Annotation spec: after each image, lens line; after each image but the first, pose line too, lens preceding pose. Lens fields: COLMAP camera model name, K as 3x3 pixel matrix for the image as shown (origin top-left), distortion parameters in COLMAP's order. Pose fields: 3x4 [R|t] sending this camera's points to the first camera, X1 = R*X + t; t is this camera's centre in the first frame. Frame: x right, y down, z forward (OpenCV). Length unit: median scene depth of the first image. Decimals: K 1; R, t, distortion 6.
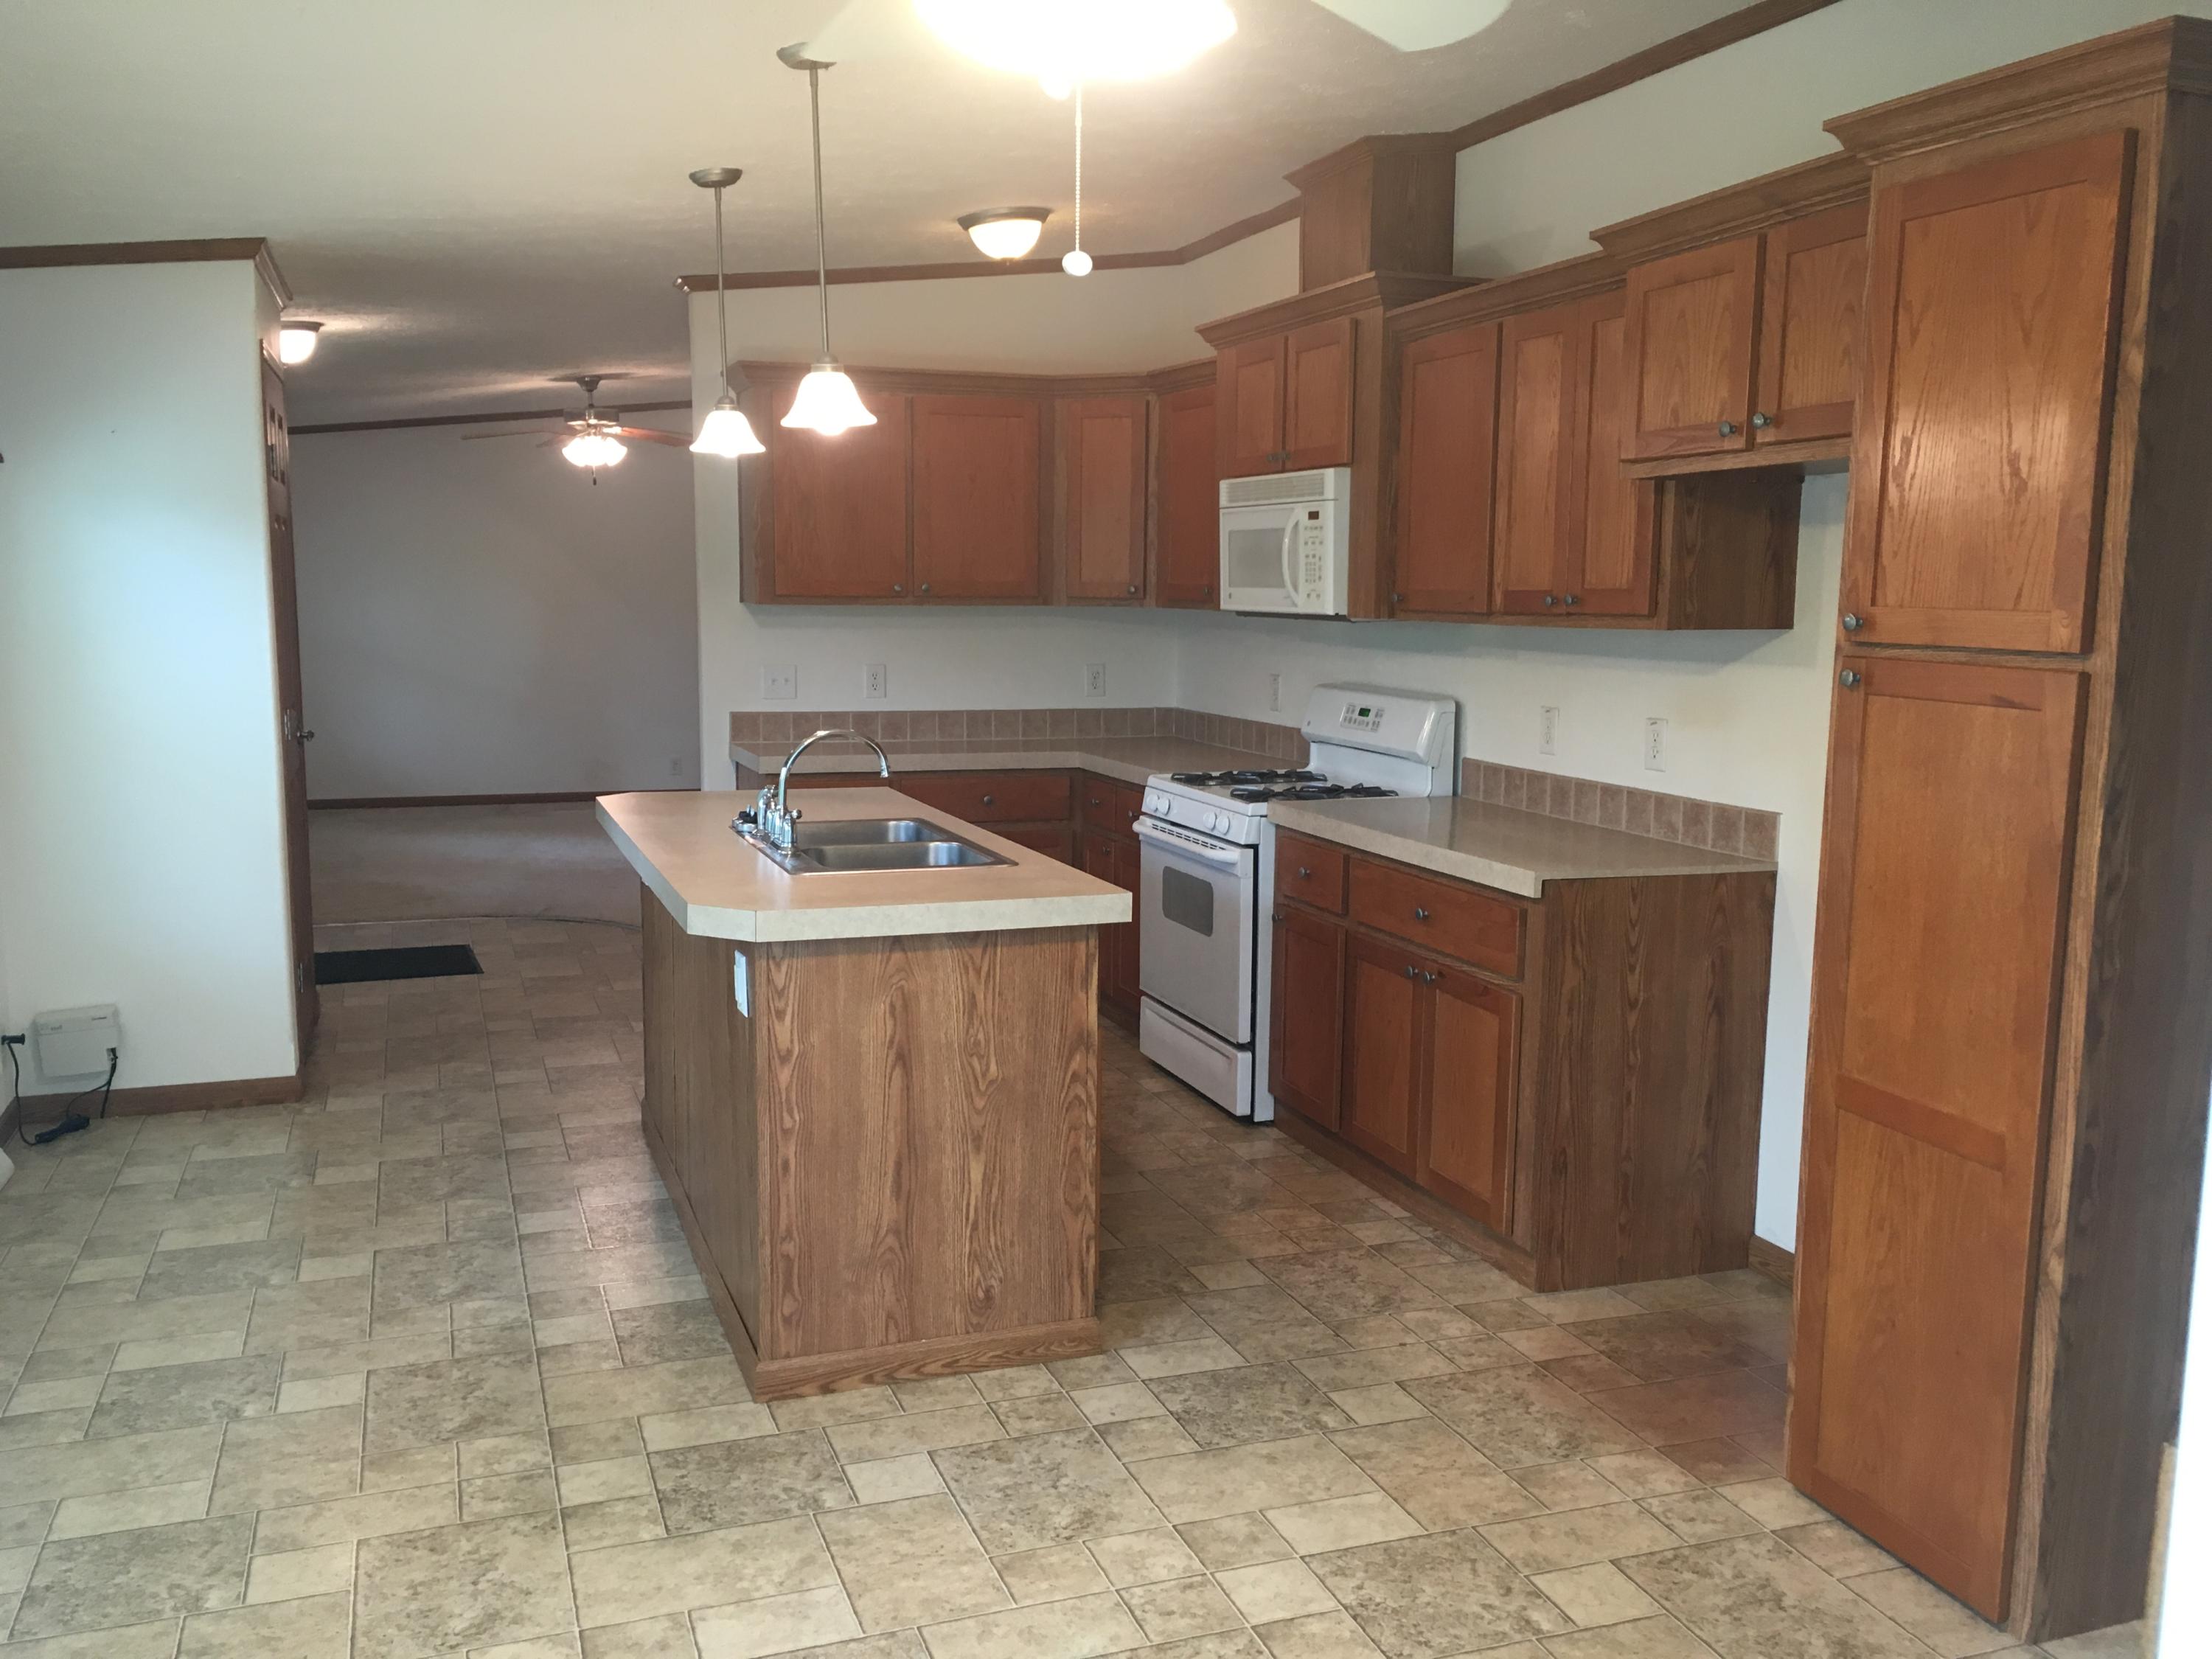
lens RADIAL K [[1831.9, 0, 1106.0], [0, 1831.9, 829.5], [0, 0, 1]] dist [0.097881, -0.259735]
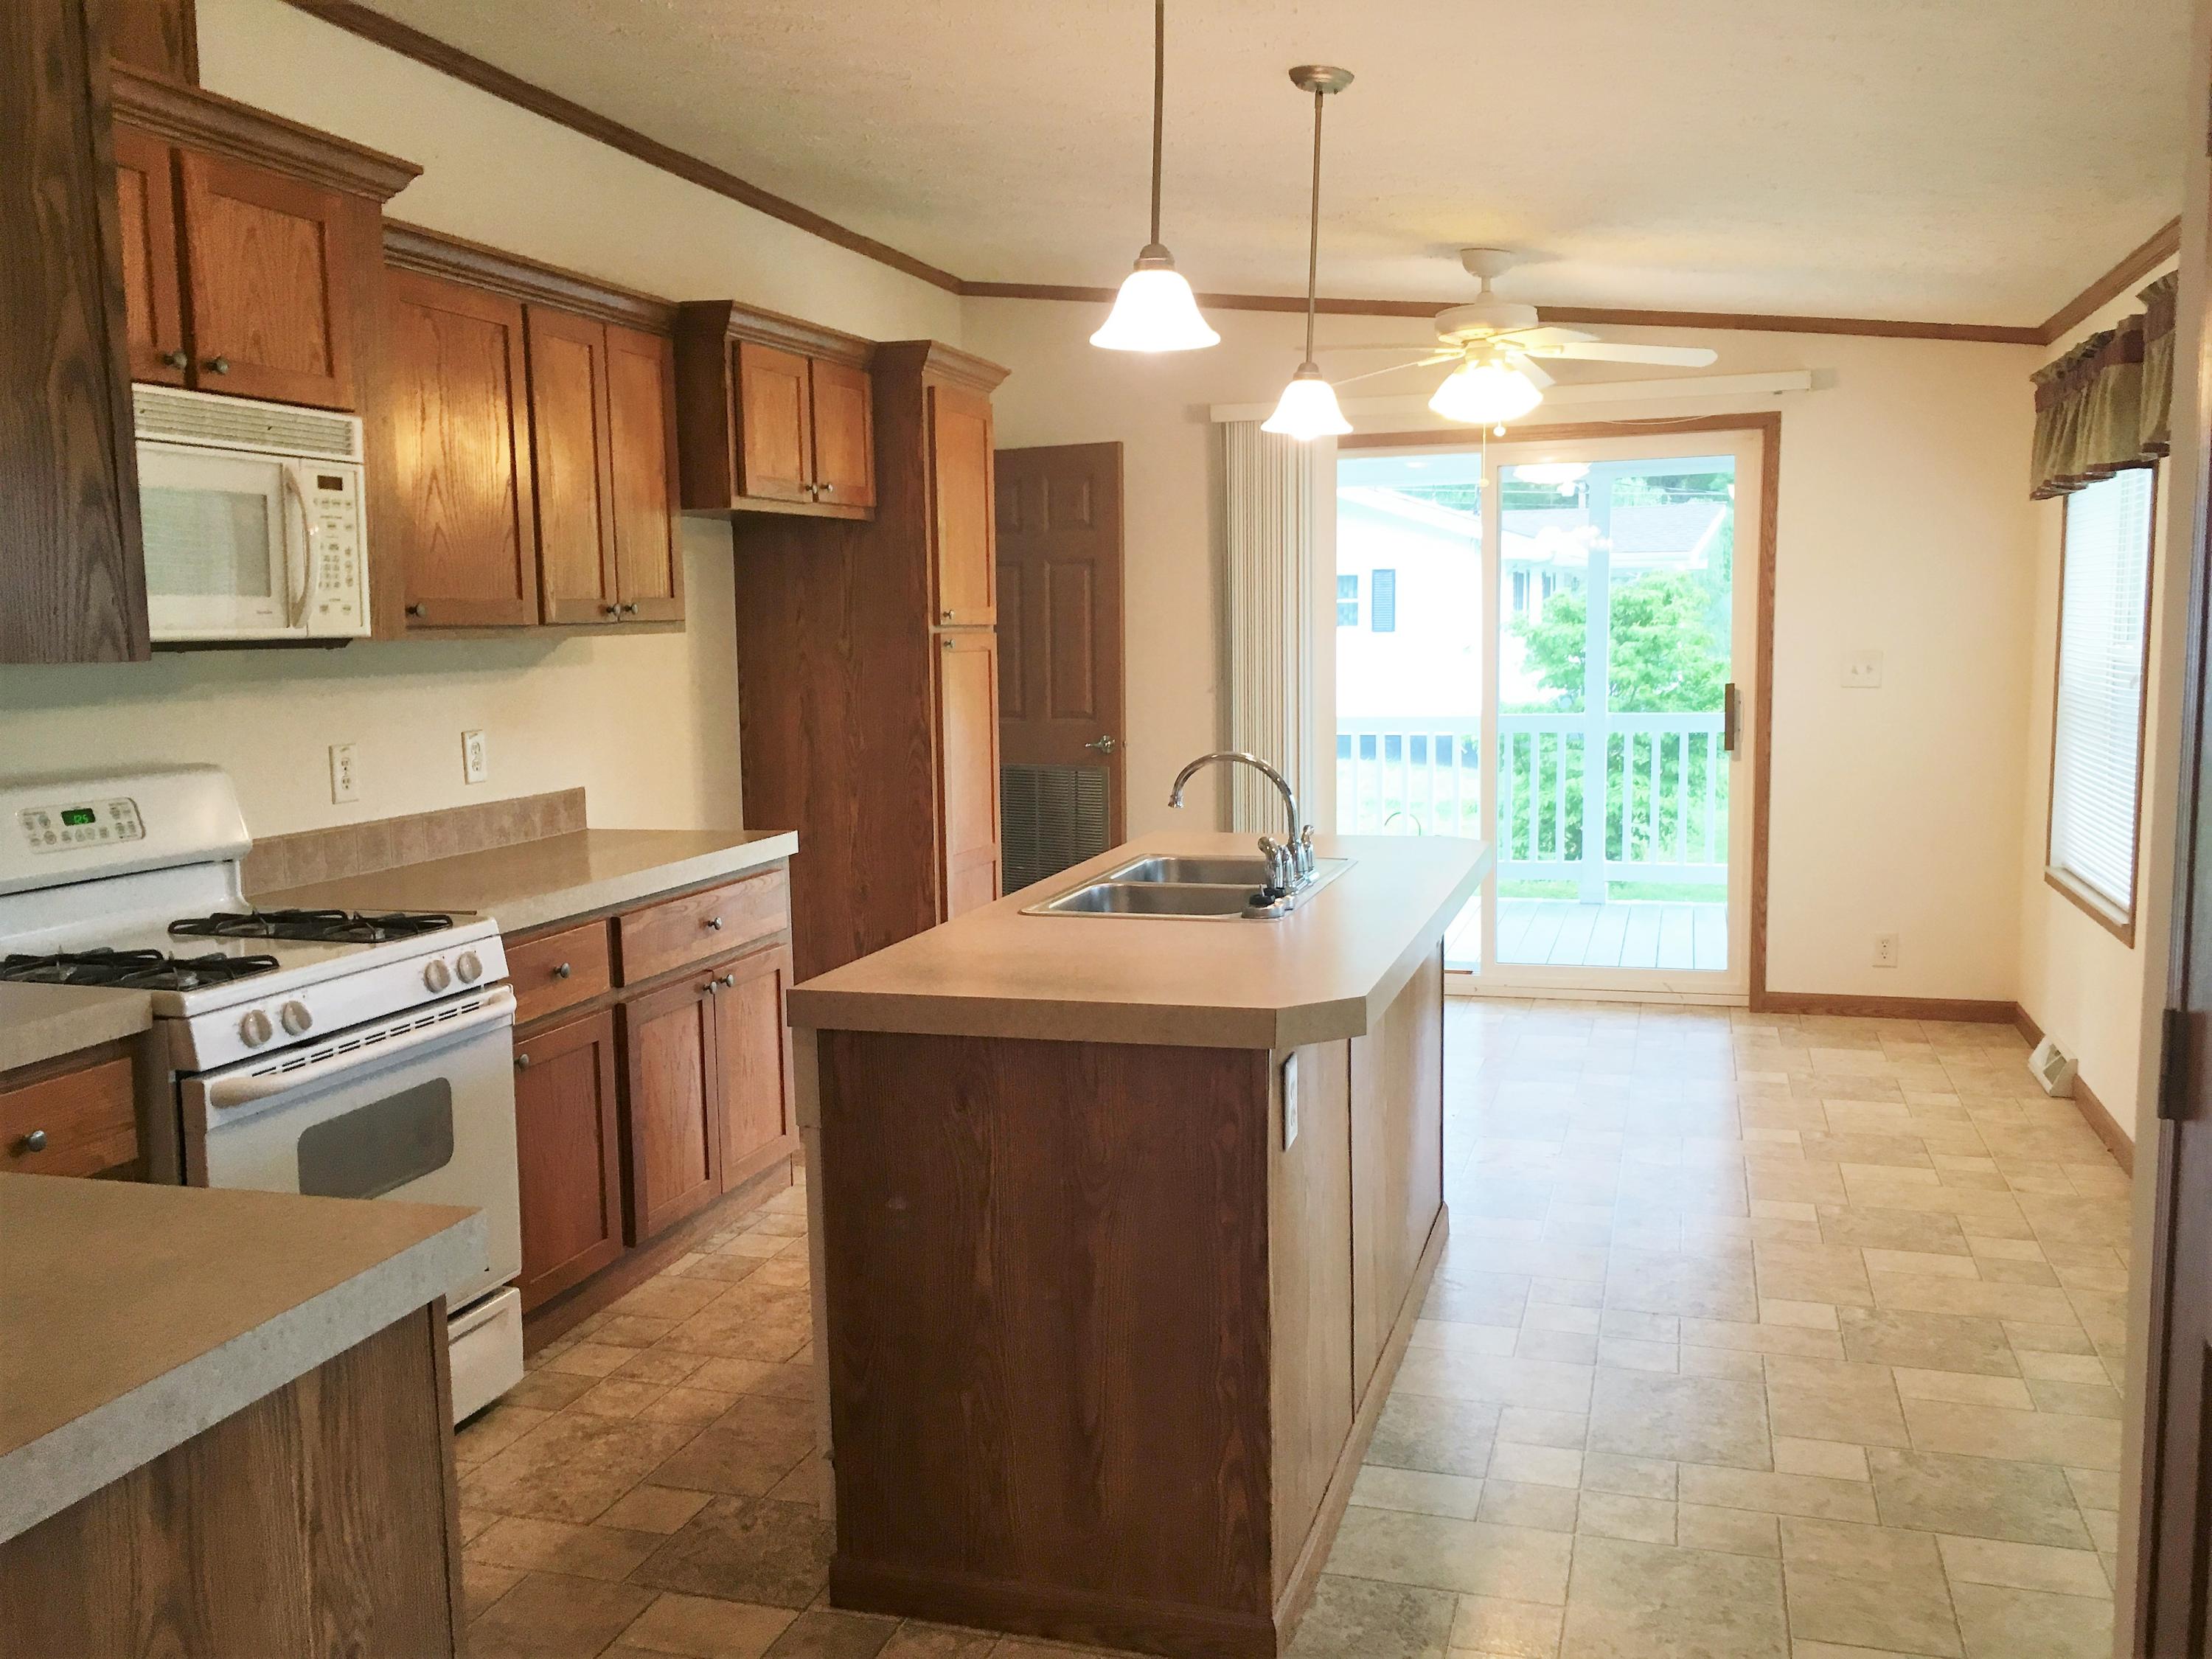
lens RADIAL K [[1899.0, 0, 1110.5], [0, 1899.0, 859.7], [0, 0, 1]] dist [0.005185, -0.003228]
pose [[-0.796098, -0.076258, 0.600344, -0.582182], [0.086190, 0.967628, 0.237206, -0.202564], [-0.598998, 0.240583, -0.763754, 1.567380]]
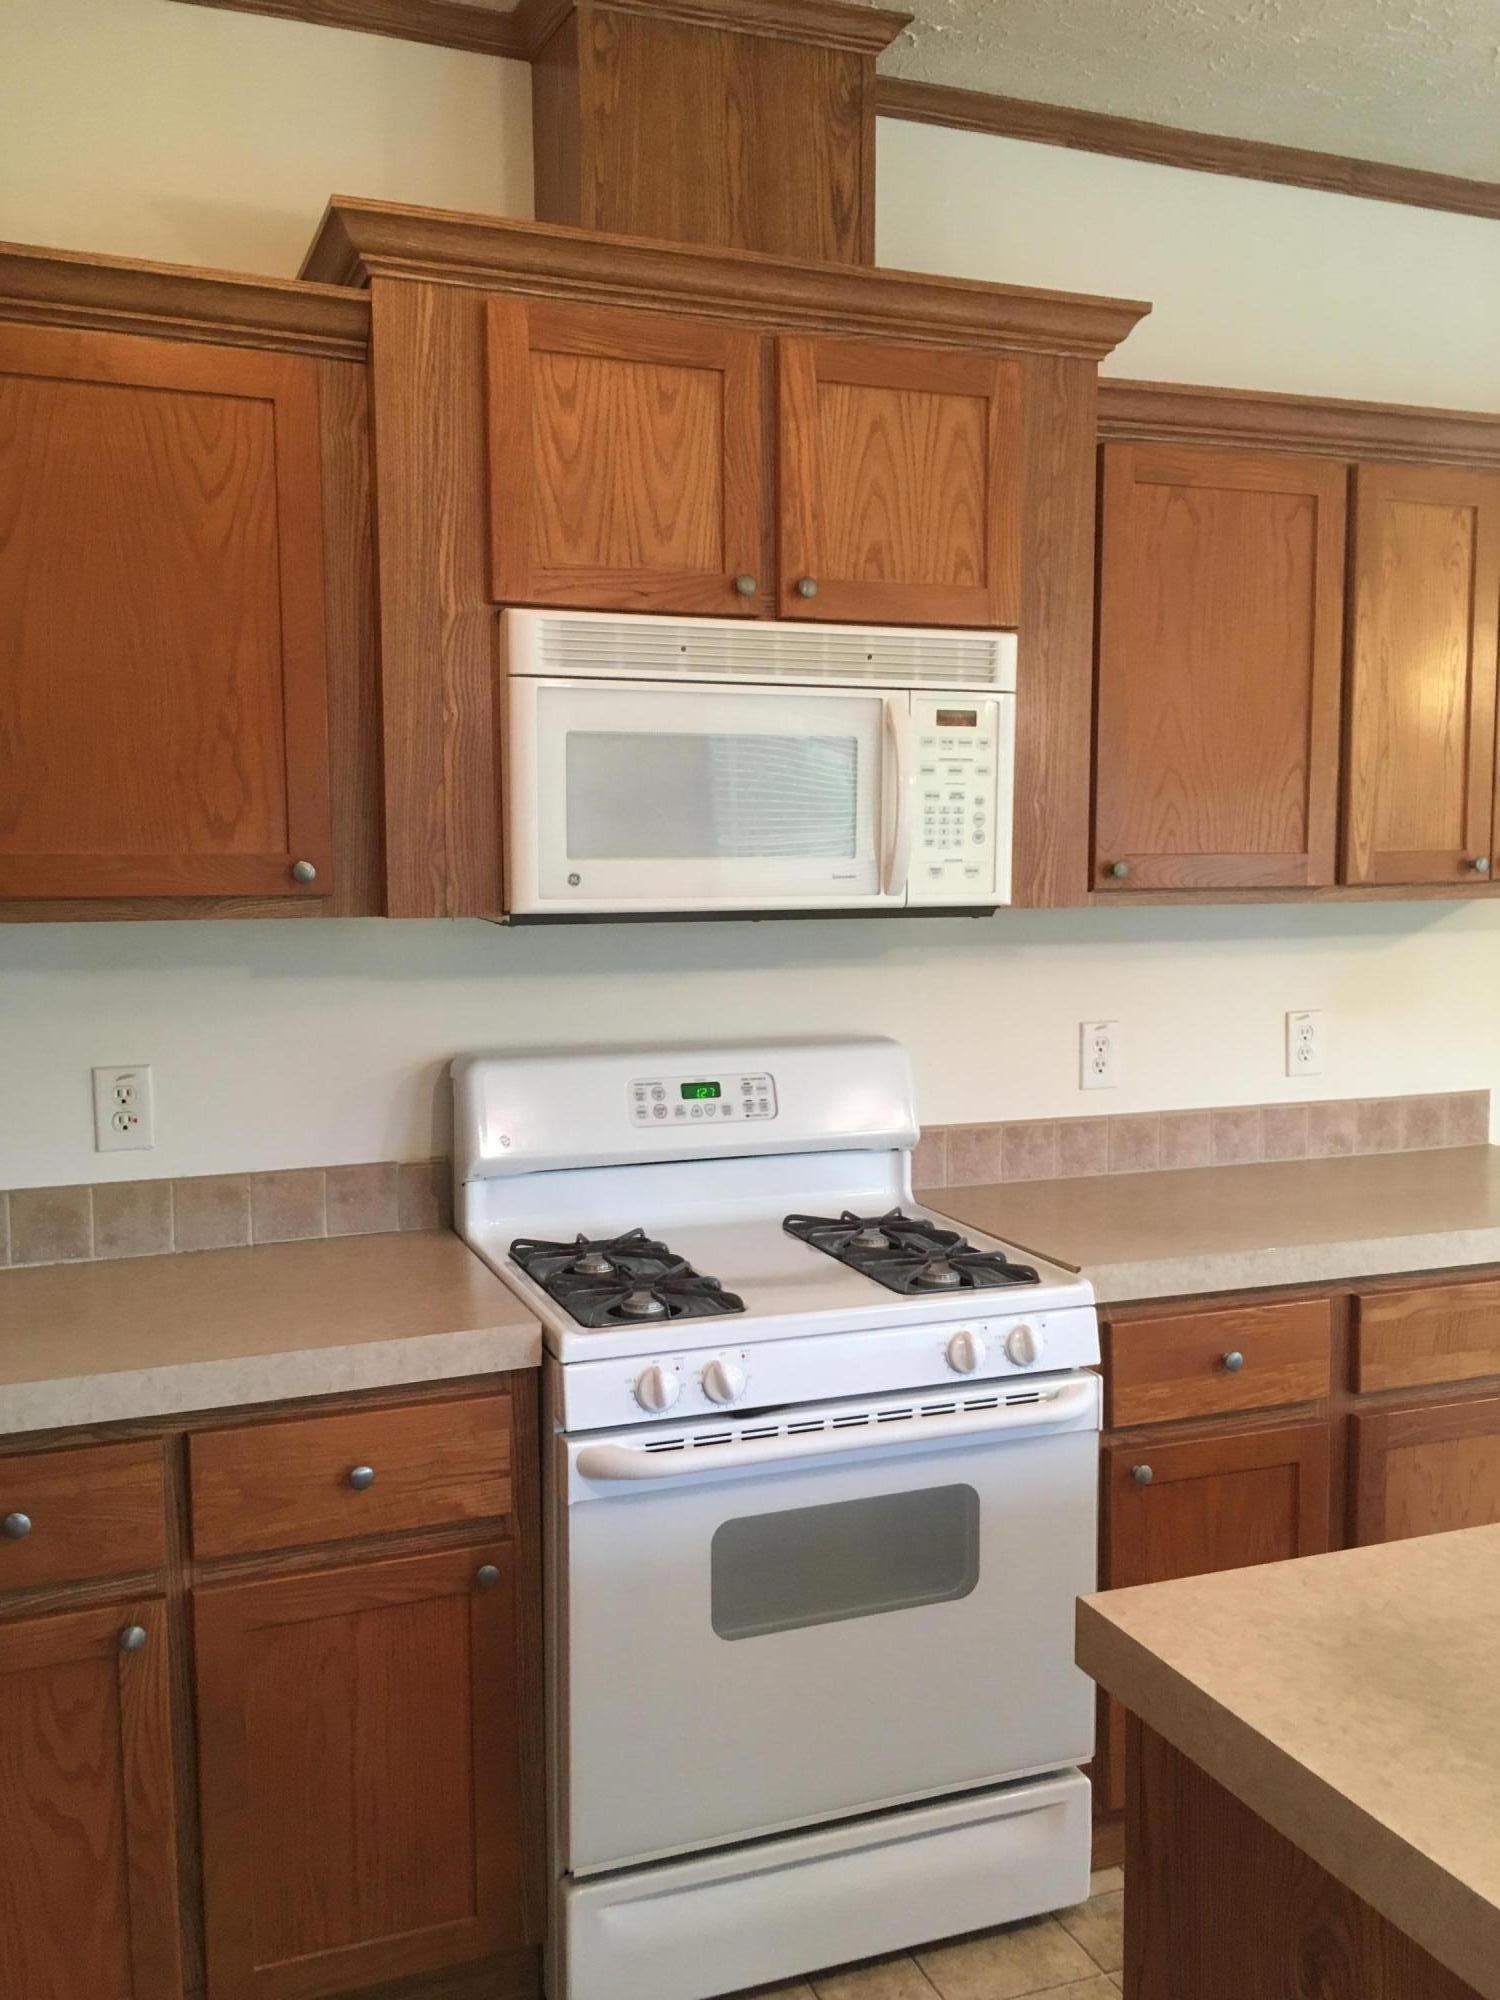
lens RADIAL K [[1685.2, 0, 722.7], [0, 1685.2, 1002.6], [0, 0, 1]] dist [0.070013, -0.059981]
pose [[-0.004862, -0.096128, 0.995357, -0.425729], [0.139794, 0.985529, 0.095862, -0.167347], [-0.990169, 0.139611, 0.008647, 1.224747]]
